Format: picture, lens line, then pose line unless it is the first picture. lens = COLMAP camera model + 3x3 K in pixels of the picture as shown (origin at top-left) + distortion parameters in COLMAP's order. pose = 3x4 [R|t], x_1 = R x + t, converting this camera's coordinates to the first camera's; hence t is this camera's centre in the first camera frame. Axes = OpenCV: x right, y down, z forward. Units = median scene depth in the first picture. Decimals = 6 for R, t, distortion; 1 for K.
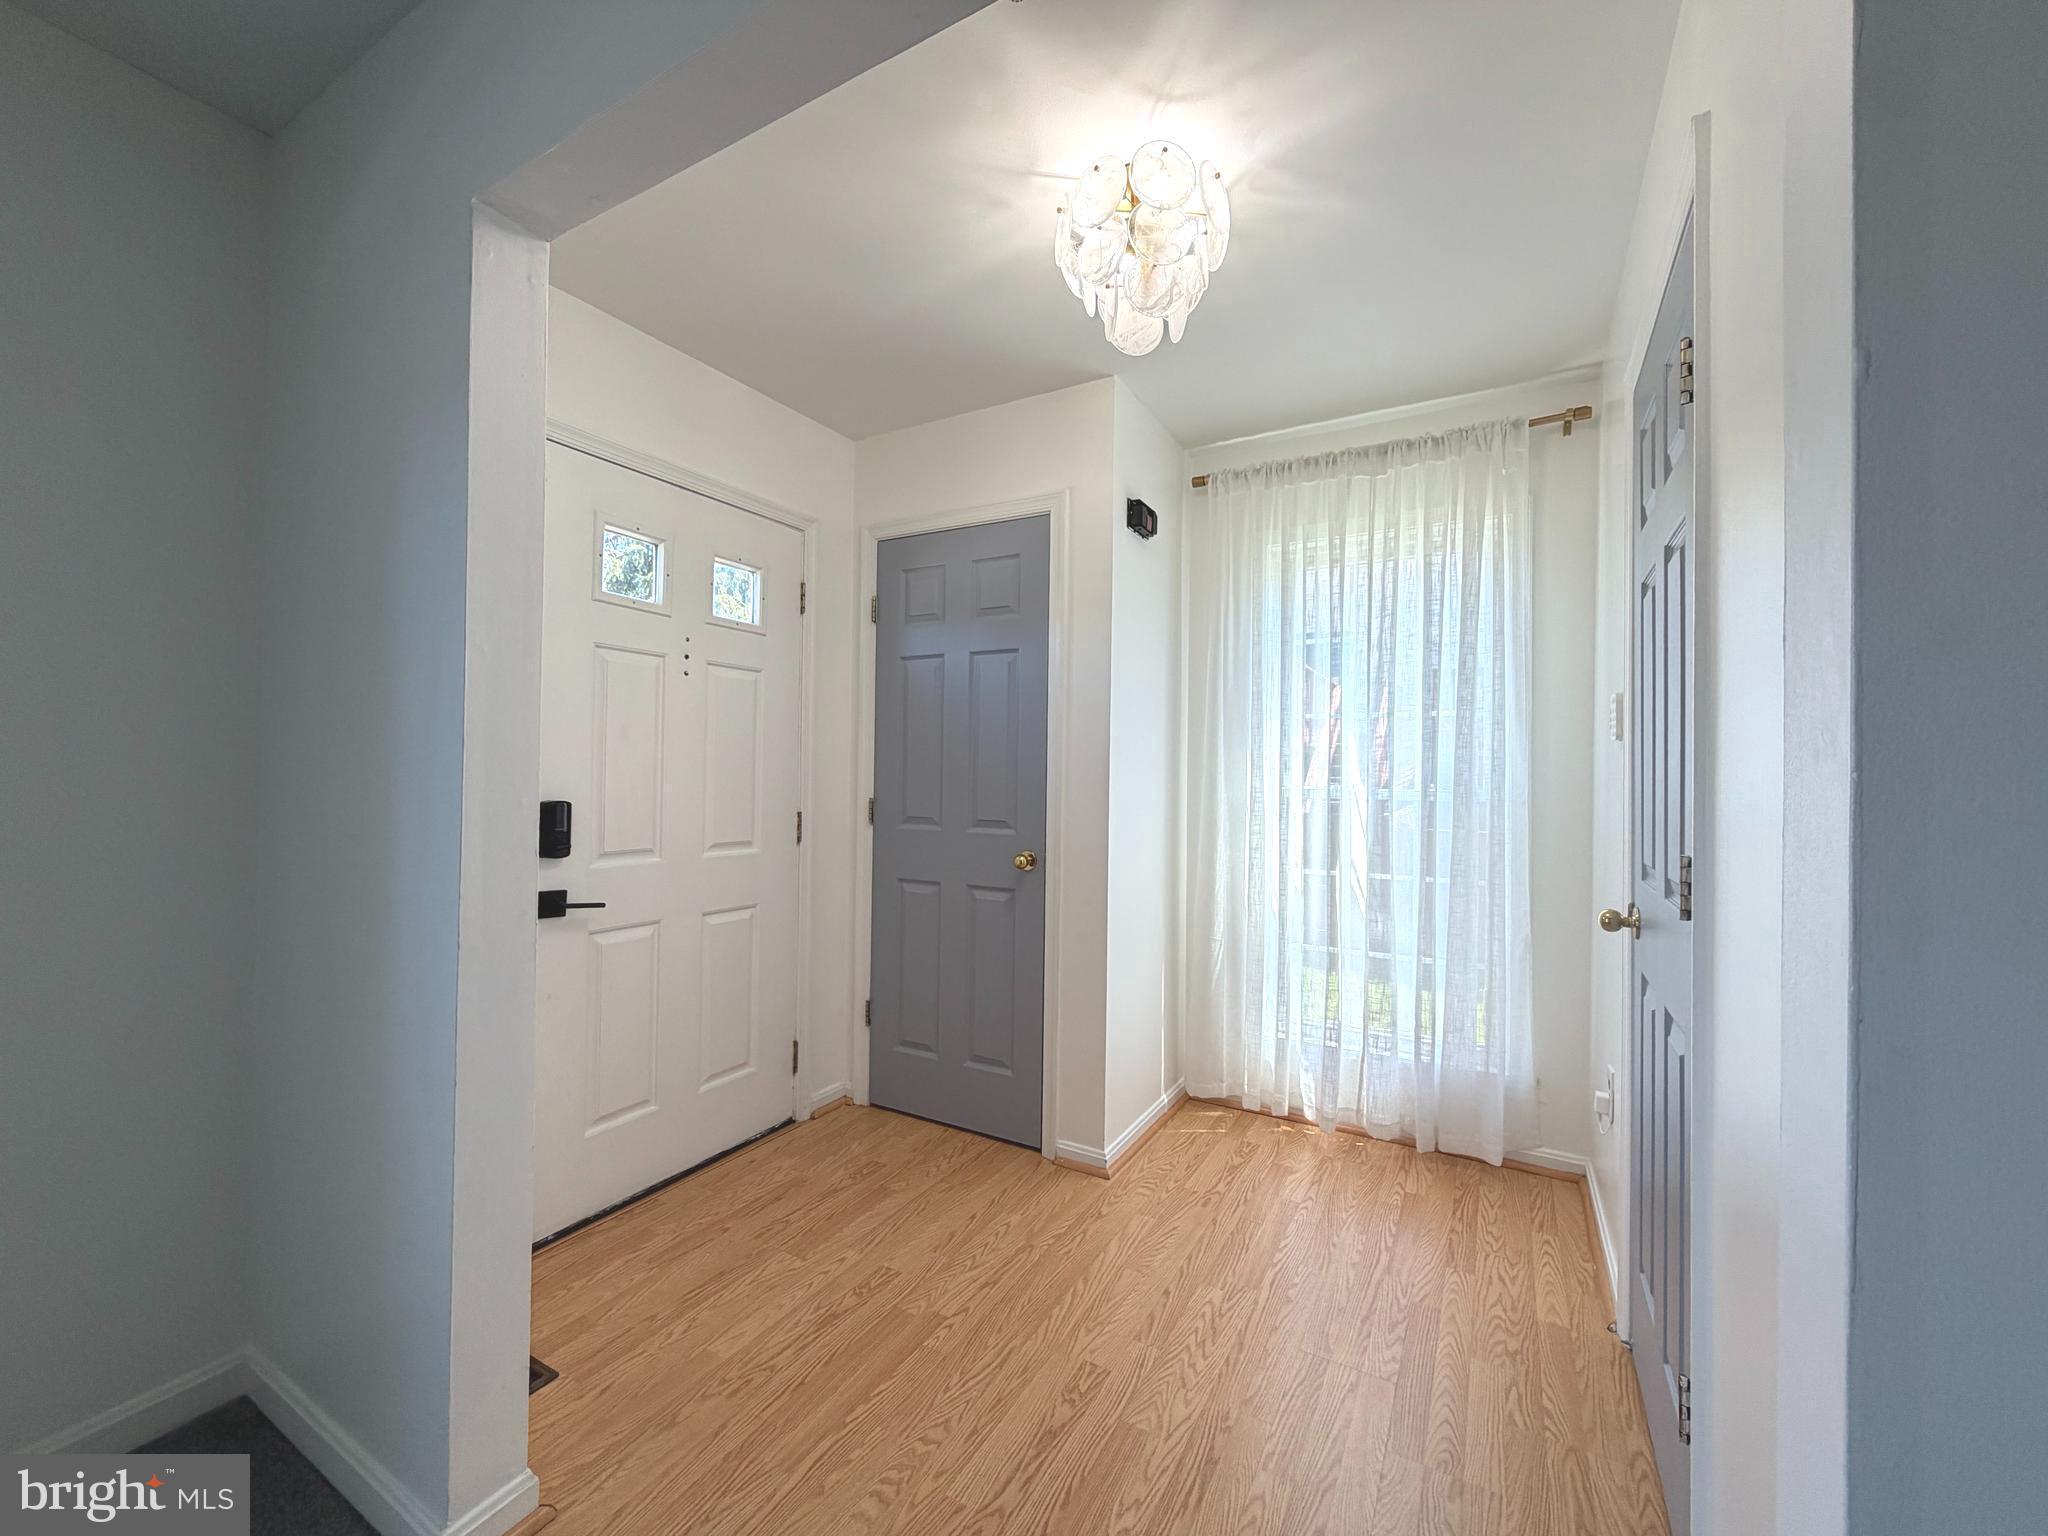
lens RADIAL K [[823.2, 0, 1027.2], [0, 823.2, 769.6], [0, 0, 1]] dist [0.000719, 0.000064]
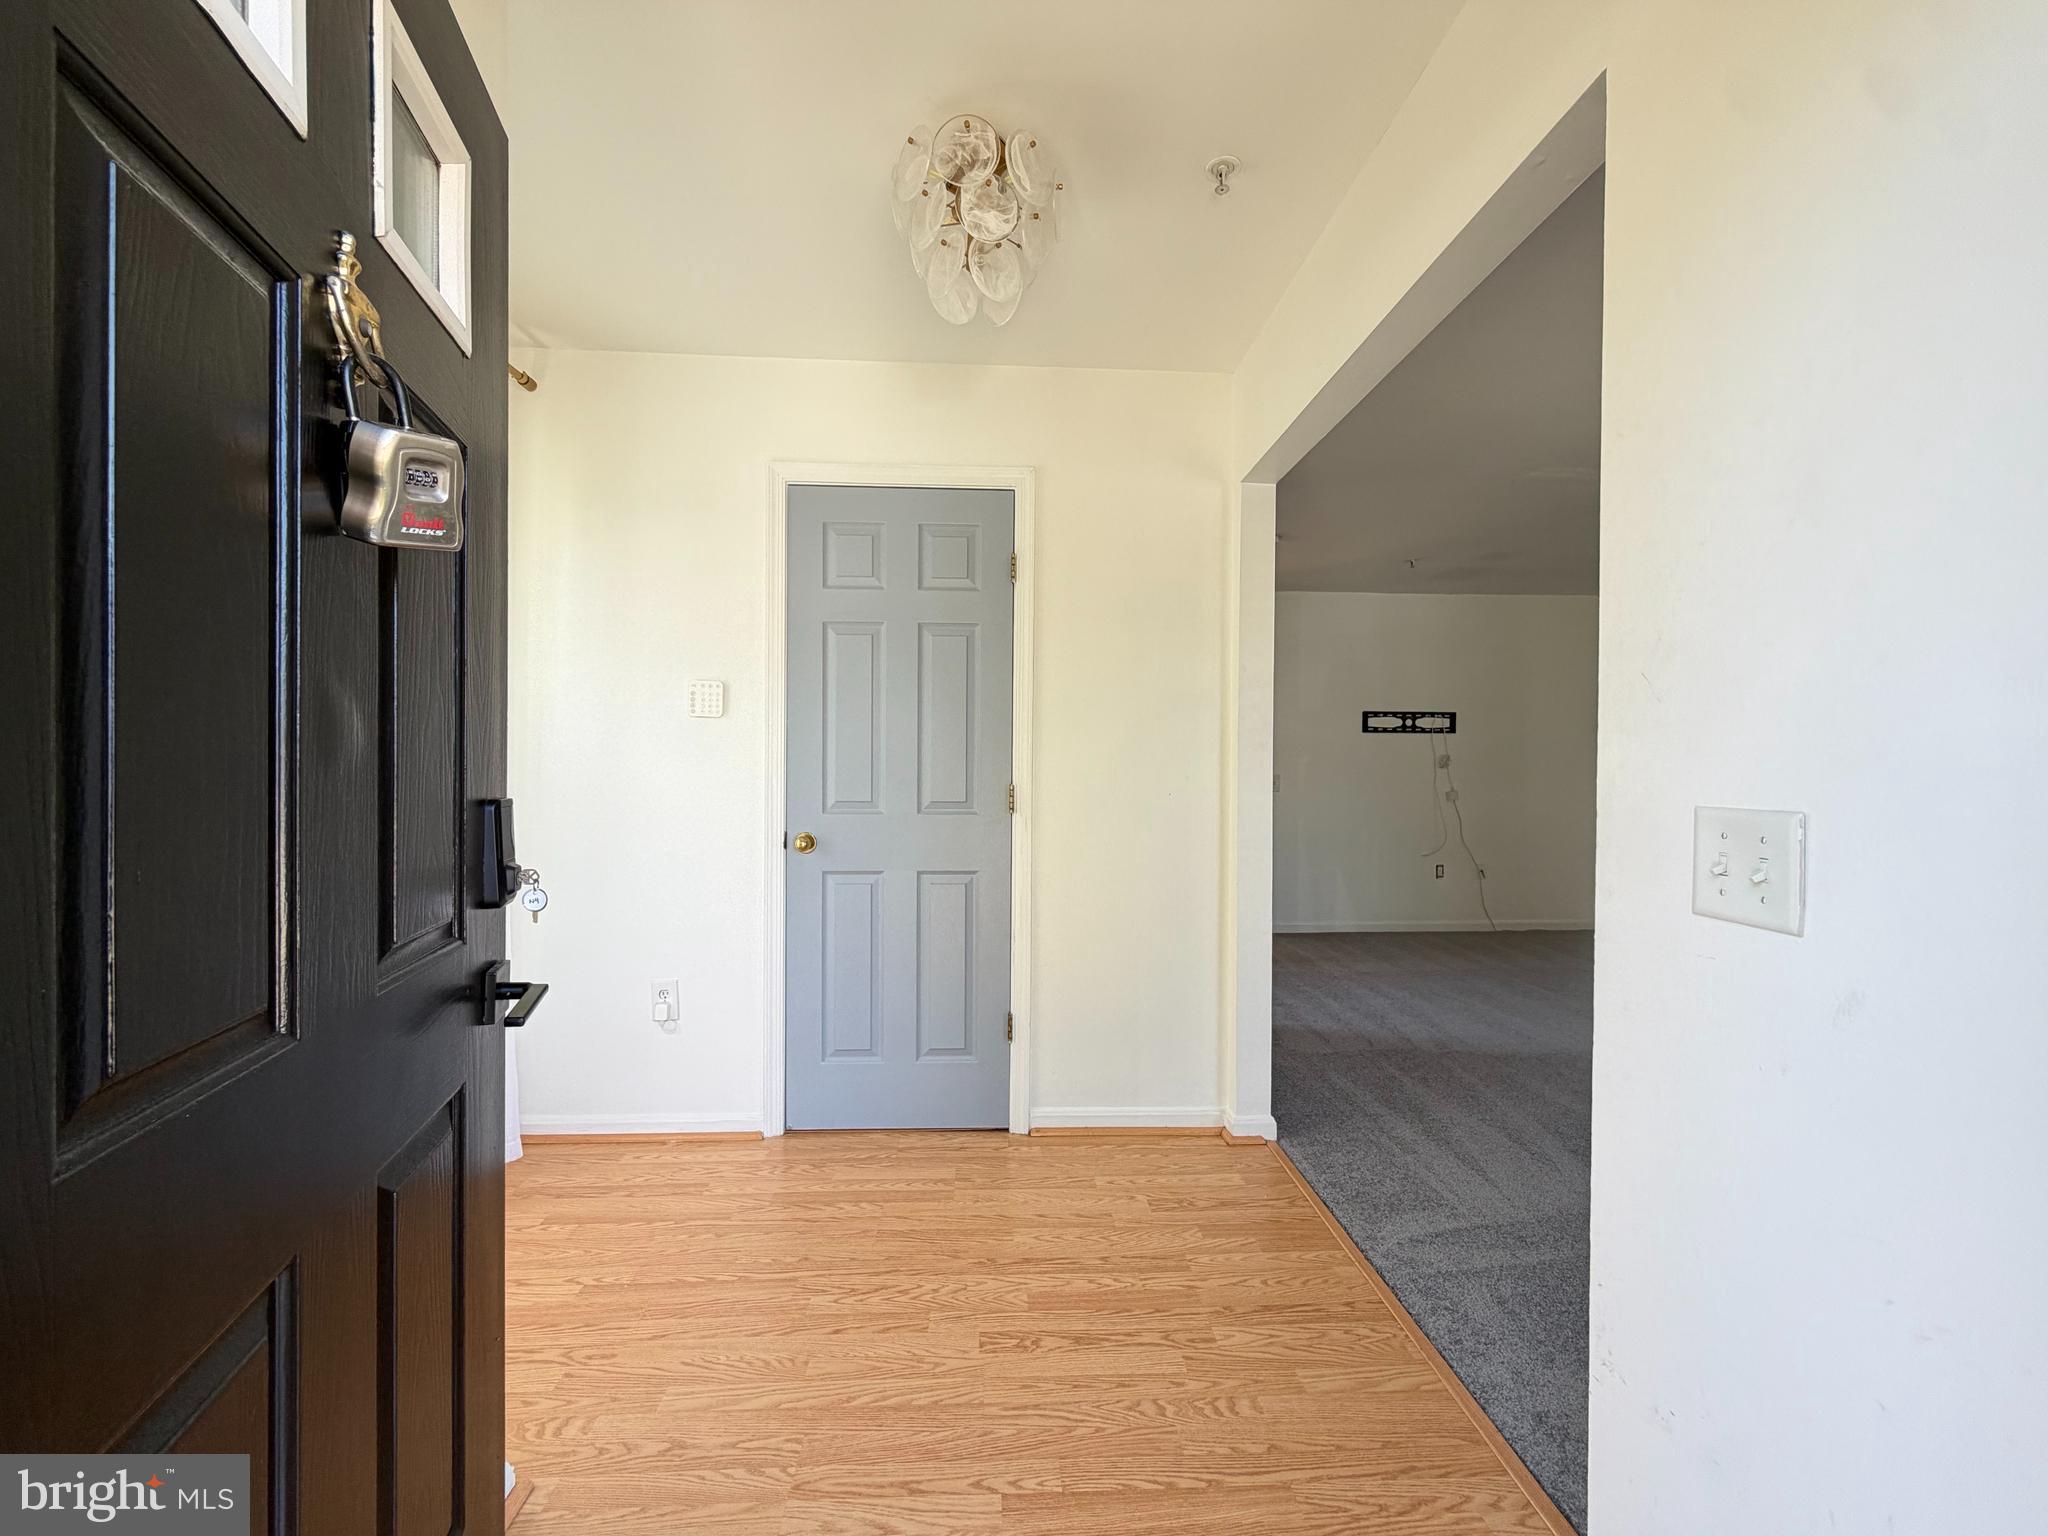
lens RADIAL K [[823.2, 0, 1027.2], [0, 823.2, 769.6], [0, 0, 1]] dist [0.000719, 0.000064]
pose [[-0.549876, -0.021084, 0.834980, -0.844266], [-0.022828, 0.999687, 0.010210, 0.027077], [-0.834934, -0.013447, -0.550186, 1.678277]]
